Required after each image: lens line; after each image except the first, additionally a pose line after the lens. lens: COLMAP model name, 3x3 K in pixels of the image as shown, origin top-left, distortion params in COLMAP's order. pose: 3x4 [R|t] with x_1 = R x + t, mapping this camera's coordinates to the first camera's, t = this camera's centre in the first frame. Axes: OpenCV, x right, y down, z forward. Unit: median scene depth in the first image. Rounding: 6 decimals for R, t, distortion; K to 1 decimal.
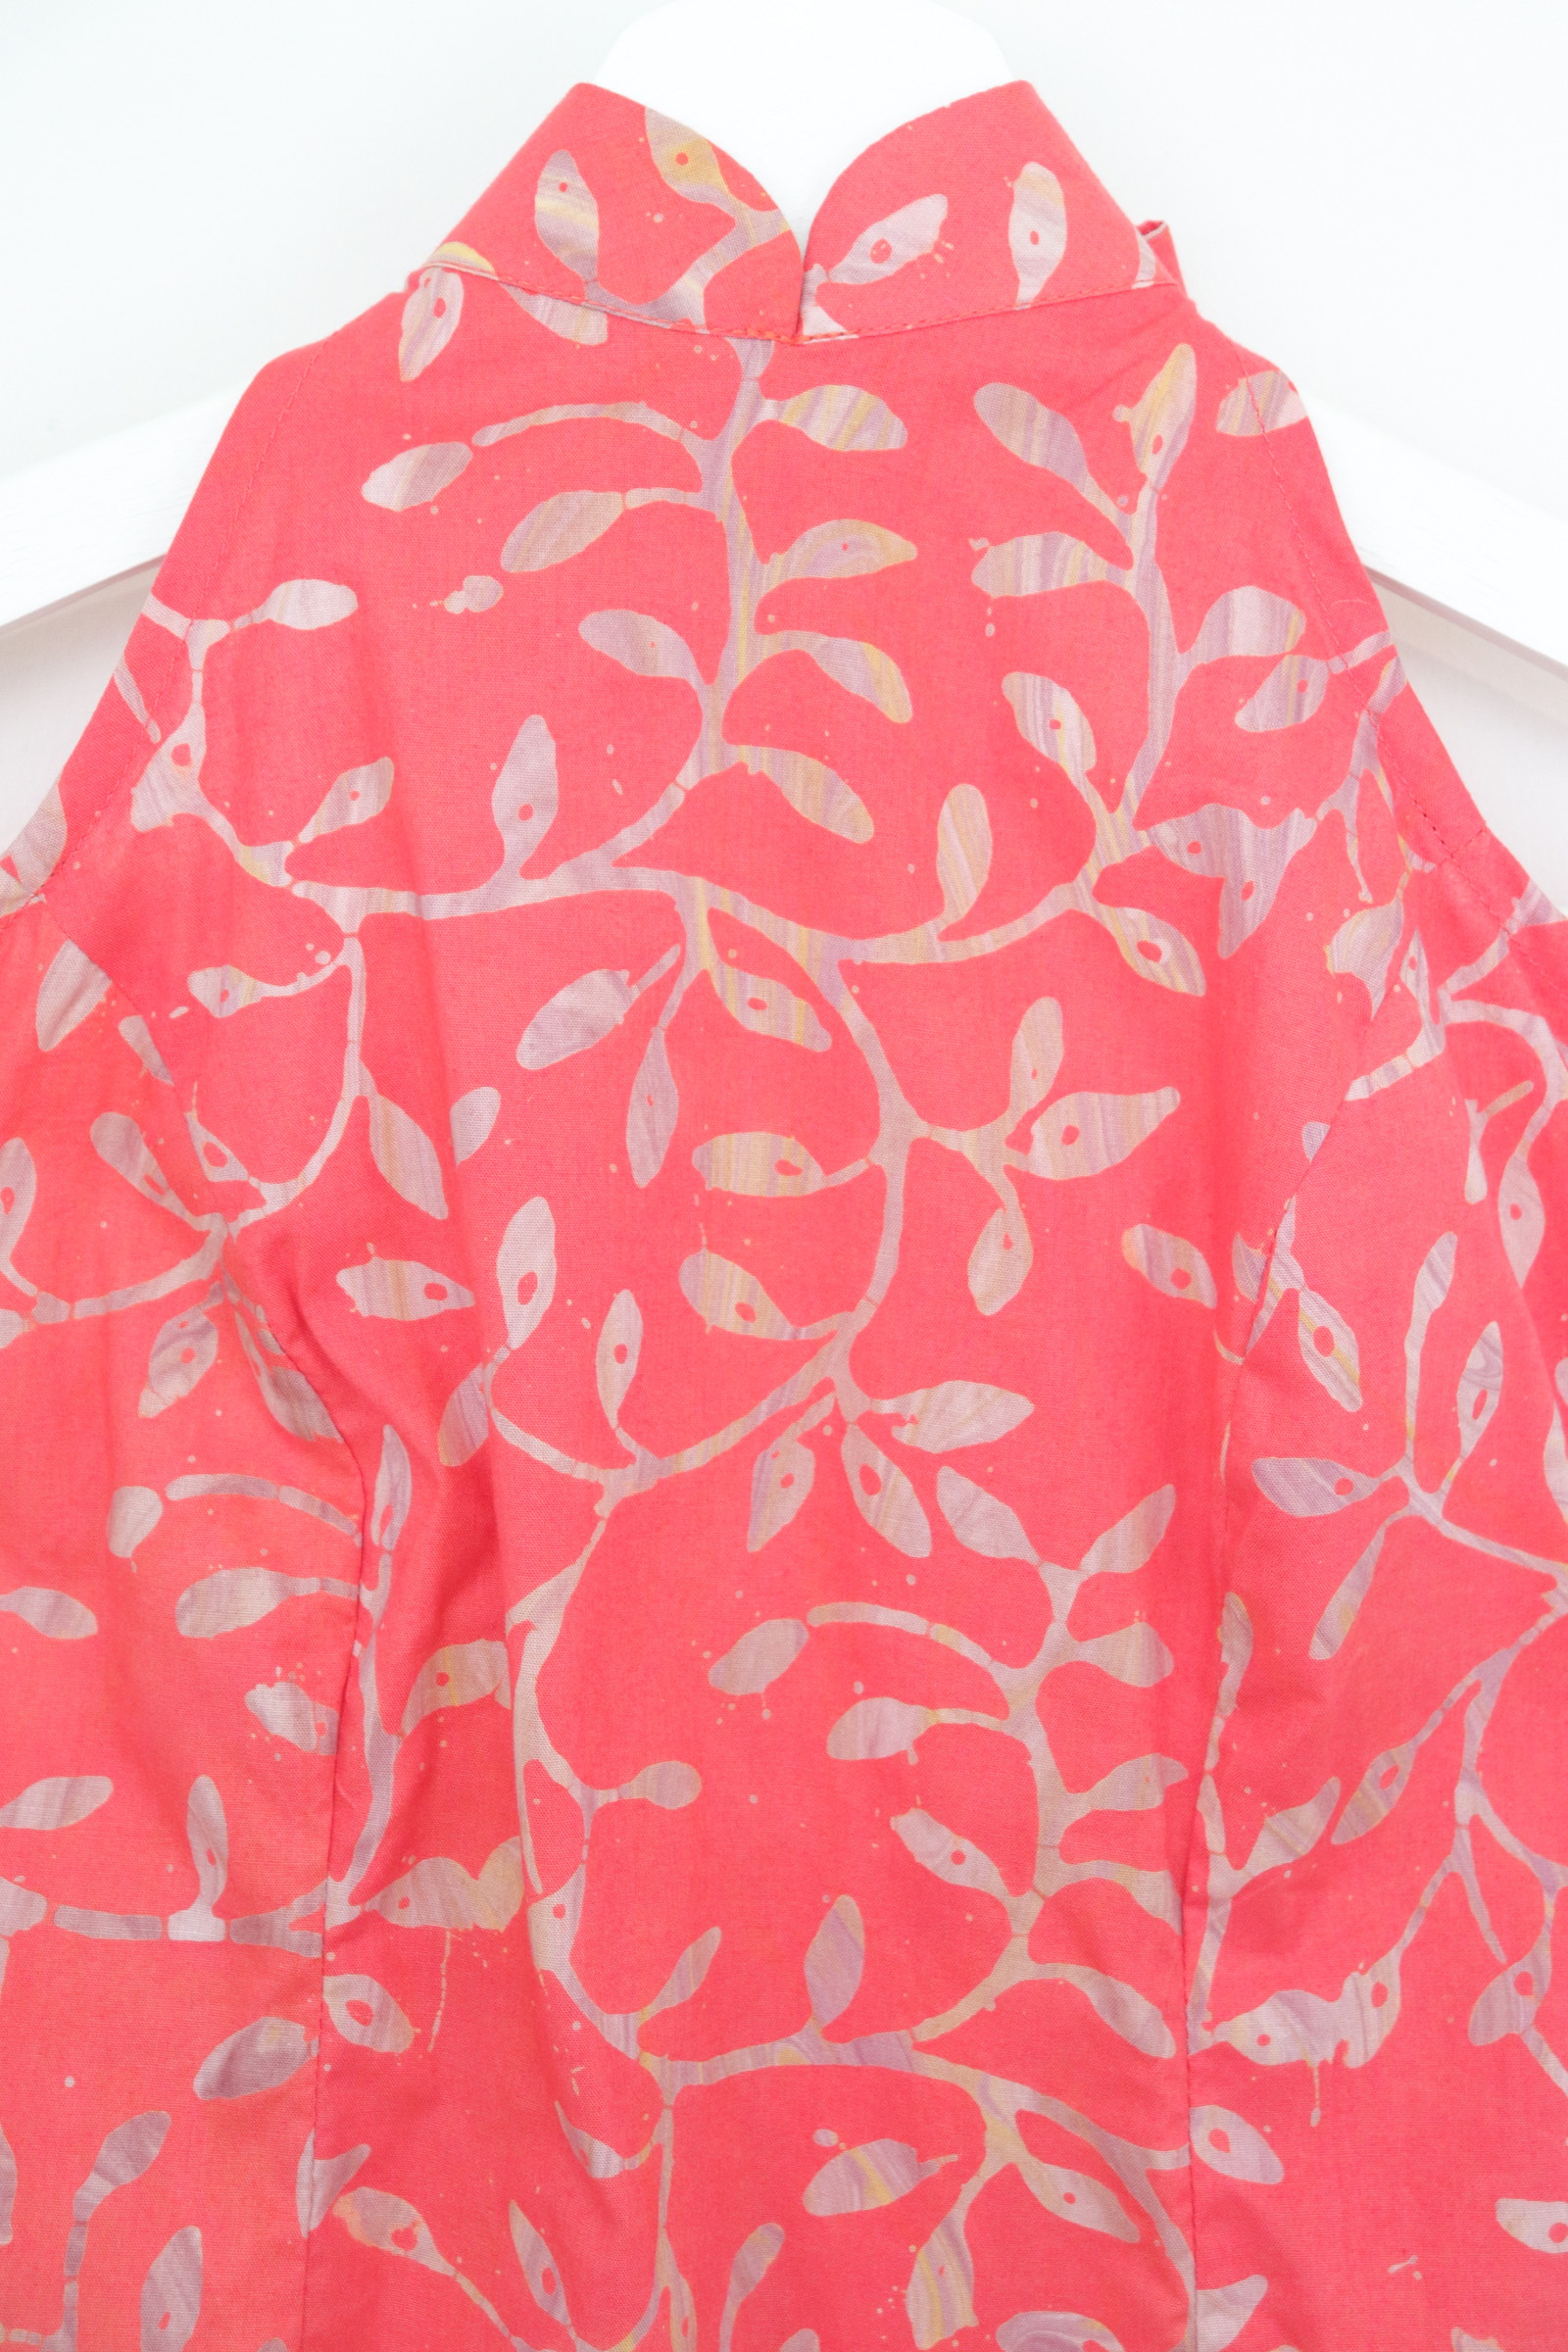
lens RADIAL K [[4346.2, 0, 783.1], [0, 4346.2, 1186.5], [0, 0, 1]] dist [0.179953, 0.000000]
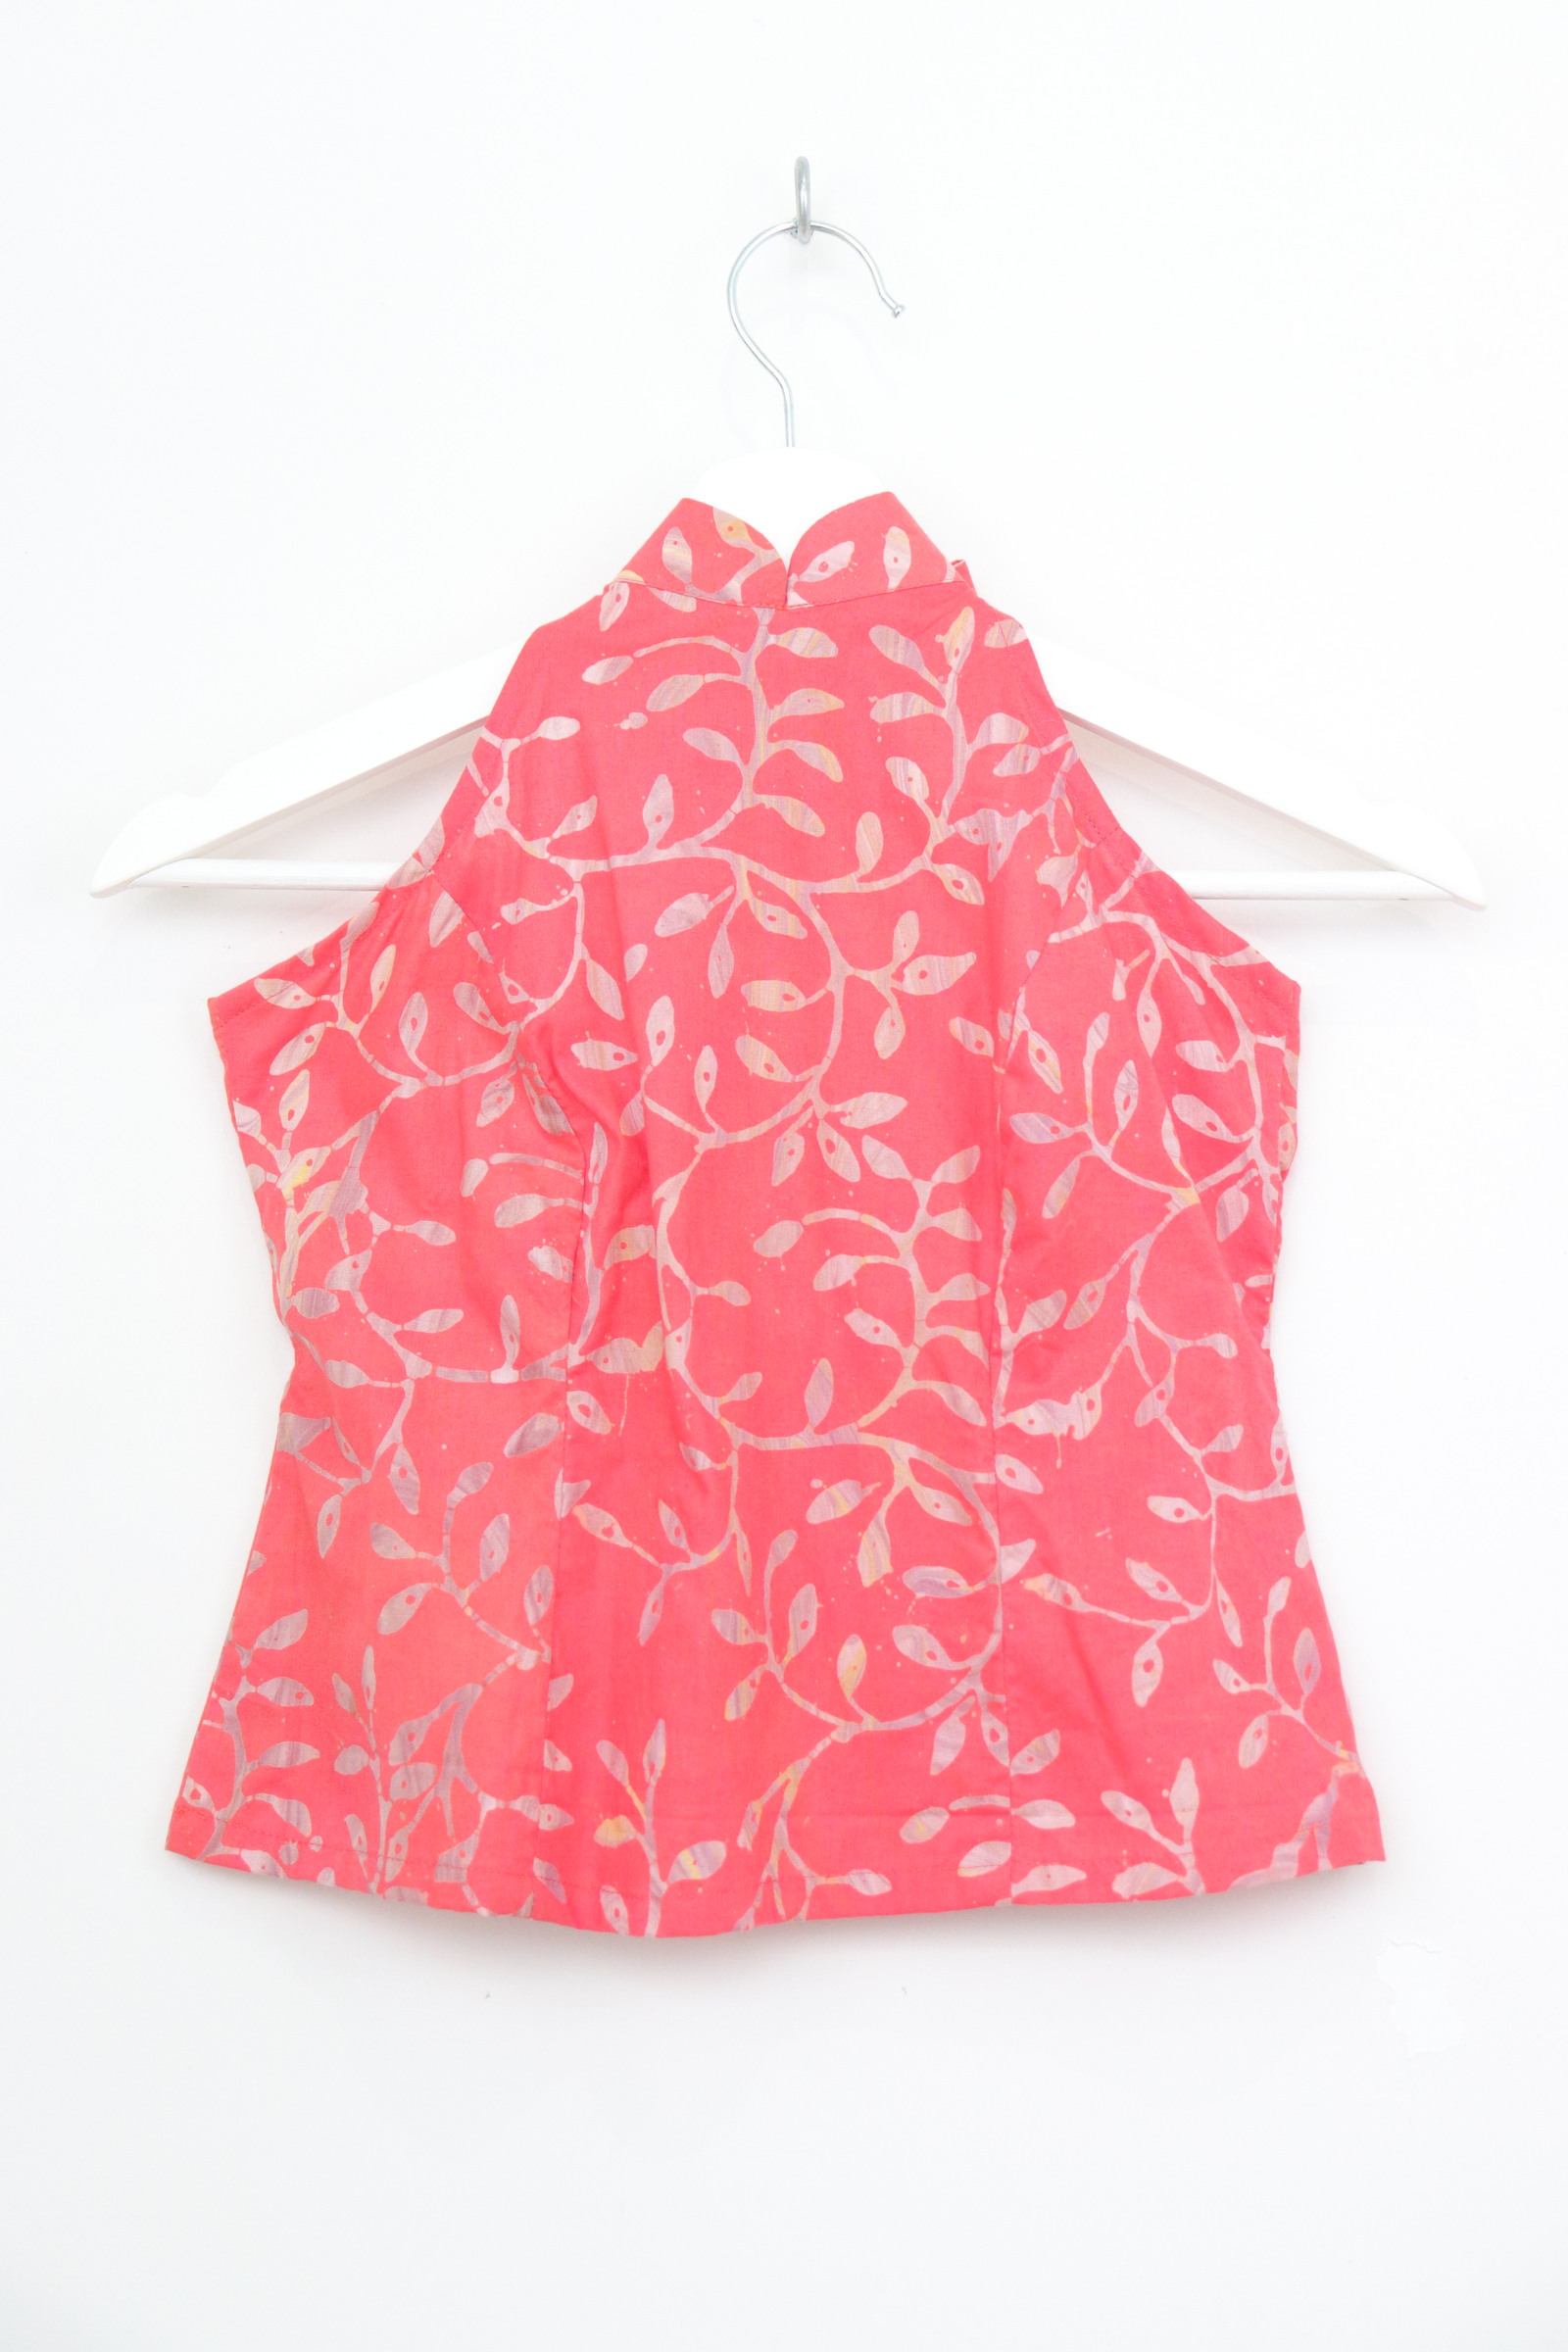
lens RADIAL K [[4346.2, 0, 780.5], [0, 4346.2, 1181.9], [0, 0, 1]] dist [0.179953, 0.000000]
pose [[0.998145, -0.022217, -0.056683, 0.113142], [0.011156, 0.982020, -0.188445, 0.473381], [0.059851, 0.187463, 0.980447, -1.013947]]
